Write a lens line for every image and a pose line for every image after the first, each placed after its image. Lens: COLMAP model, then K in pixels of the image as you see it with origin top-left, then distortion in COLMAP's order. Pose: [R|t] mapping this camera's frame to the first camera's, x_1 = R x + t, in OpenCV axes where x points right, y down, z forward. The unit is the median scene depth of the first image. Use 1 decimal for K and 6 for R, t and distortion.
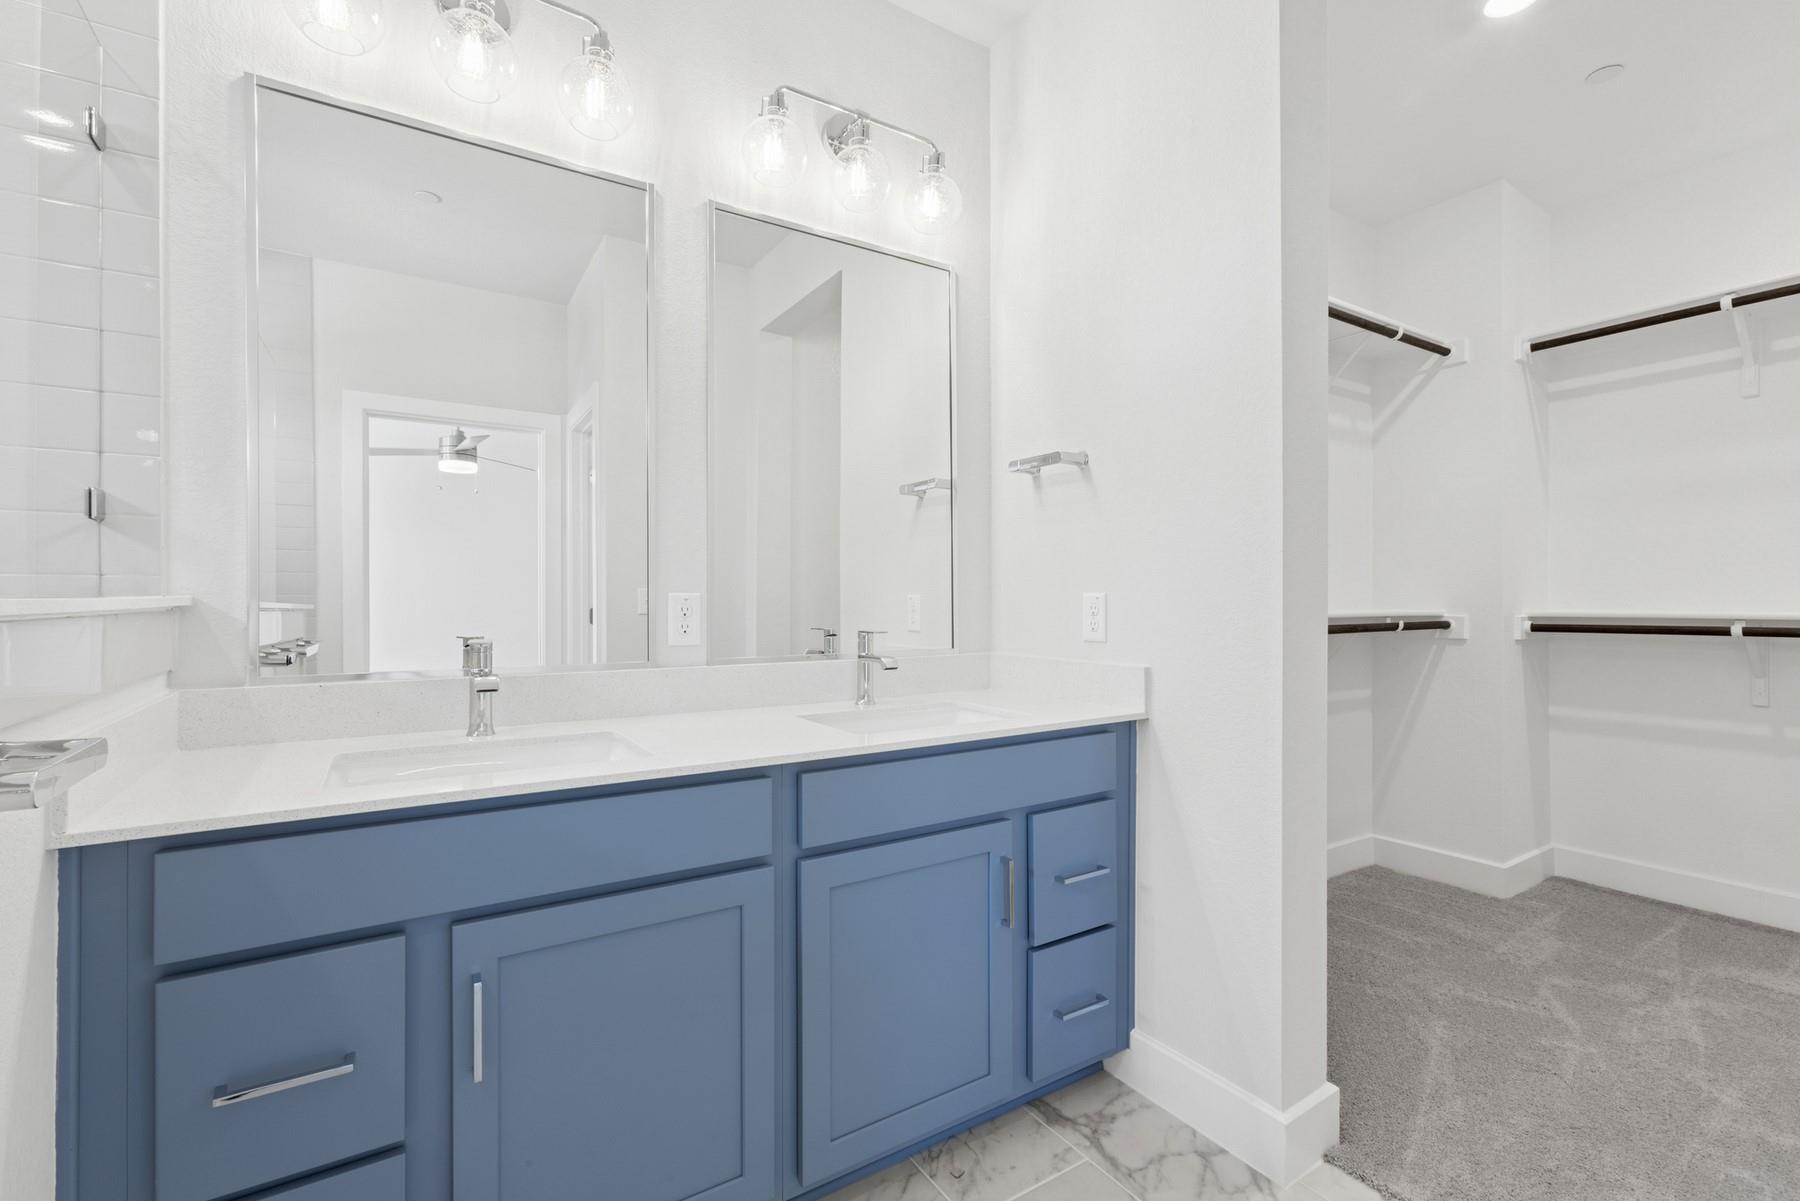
lens RADIAL K [[812.1, 0, 917.9], [0, 812.1, 601.8], [0, 0, 1]] dist [-0.013275, 0.009365]
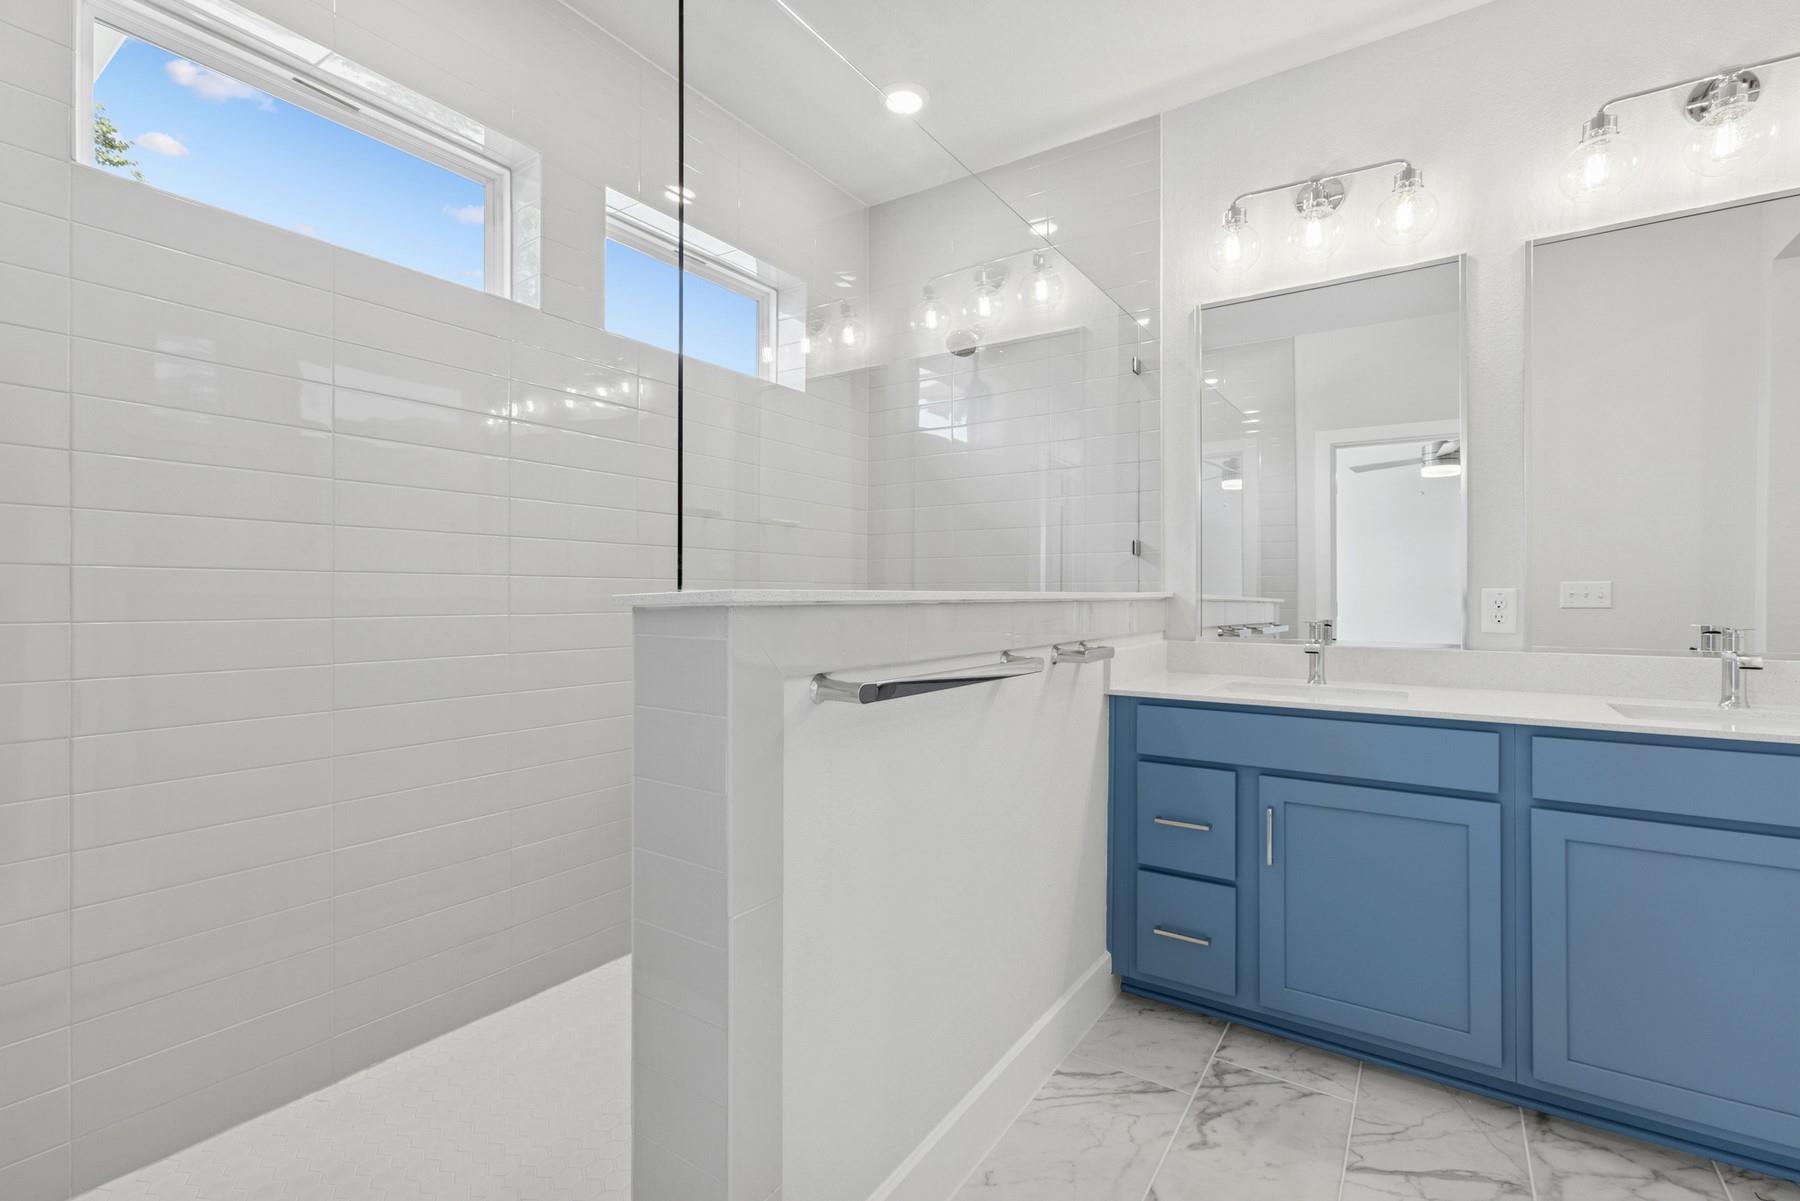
lens RADIAL K [[812.1, 0, 895.3], [0, 812.1, 600.9], [0, 0, 1]] dist [-0.013275, 0.009365]
pose [[0.400726, 0.004502, -0.916187, 0.492557], [-0.004642, 0.999985, 0.002884, 0.009613], [0.916186, 0.003097, 0.400741, -0.304864]]
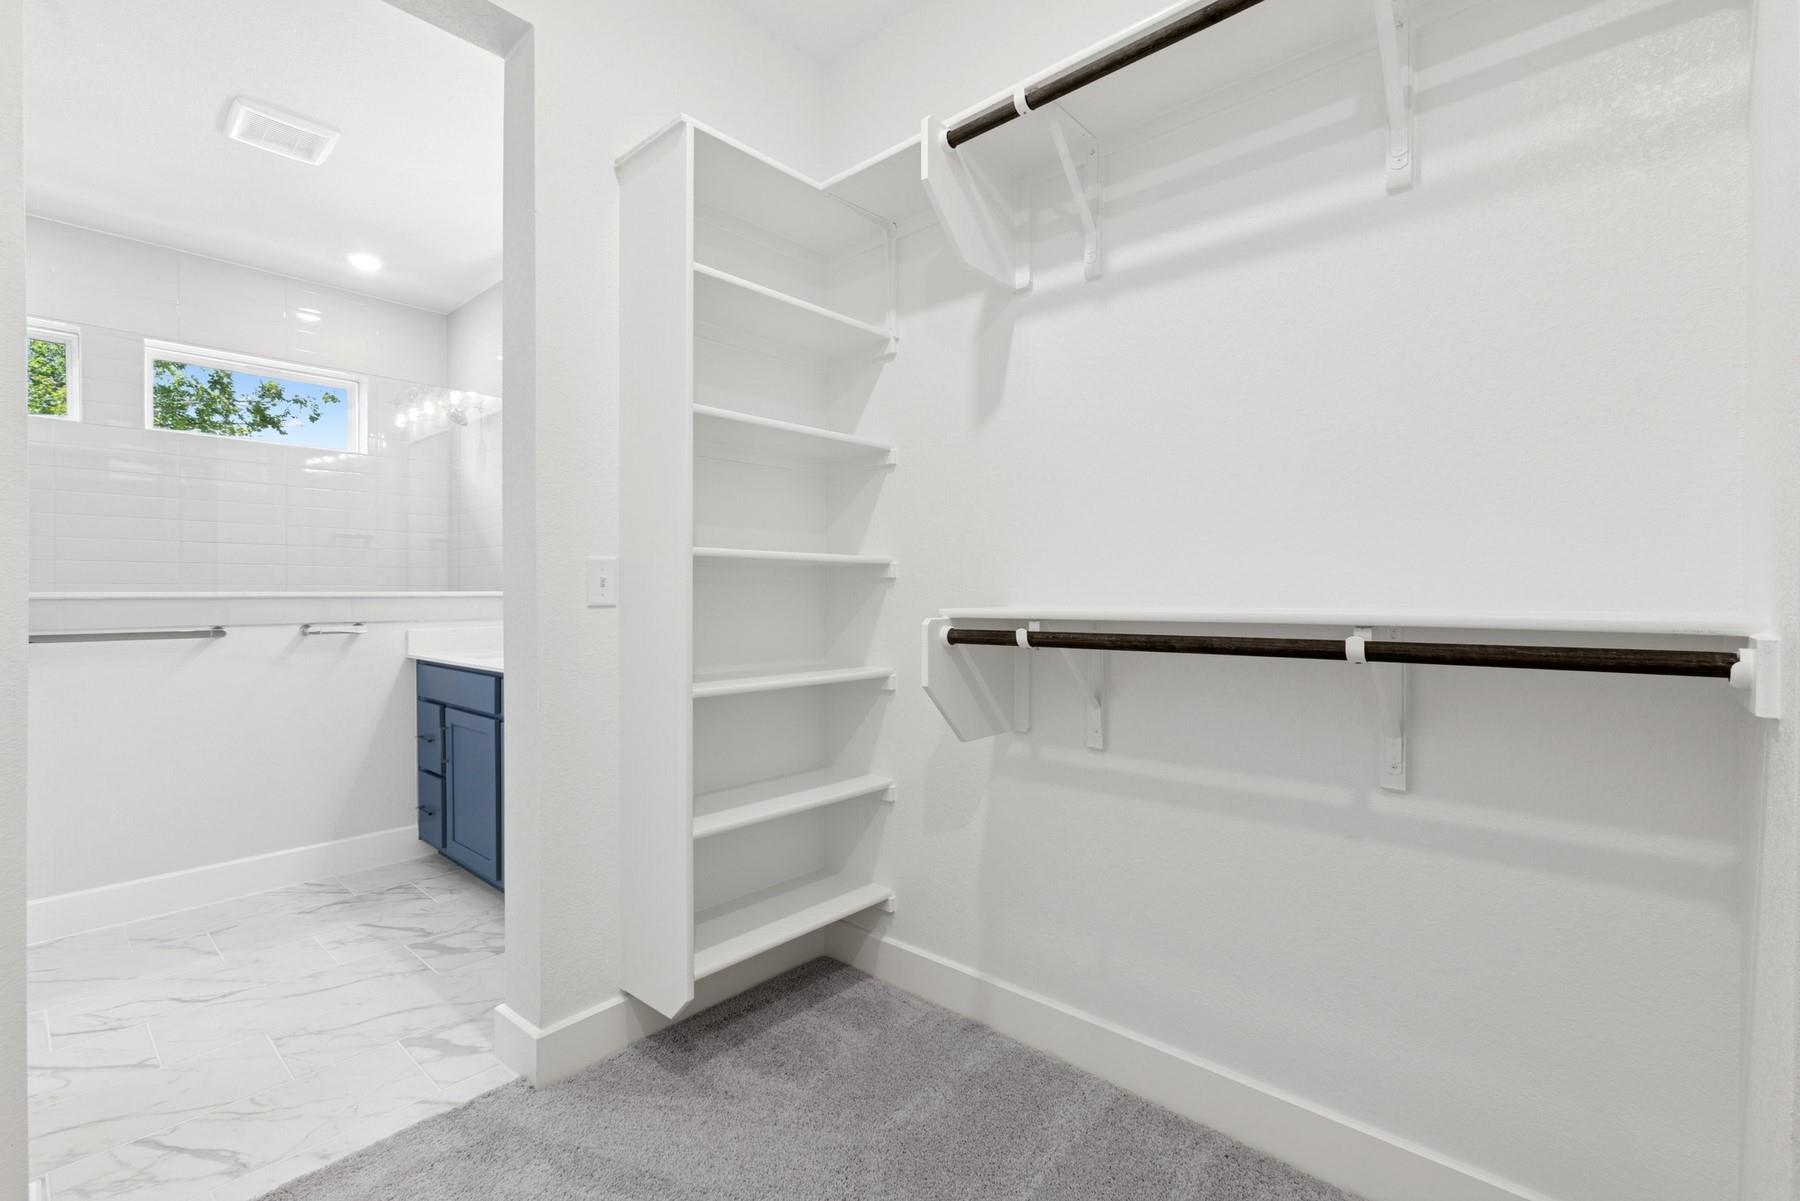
lens RADIAL K [[812.1, 0, 905.4], [0, 812.1, 591.1], [0, 0, 1]] dist [-0.013275, 0.009365]
pose [[0.269653, -0.001397, -0.962957, 1.728415], [0.007542, 0.999971, 0.000661, -0.003264], [0.962928, -0.007441, 0.269656, 1.177520]]
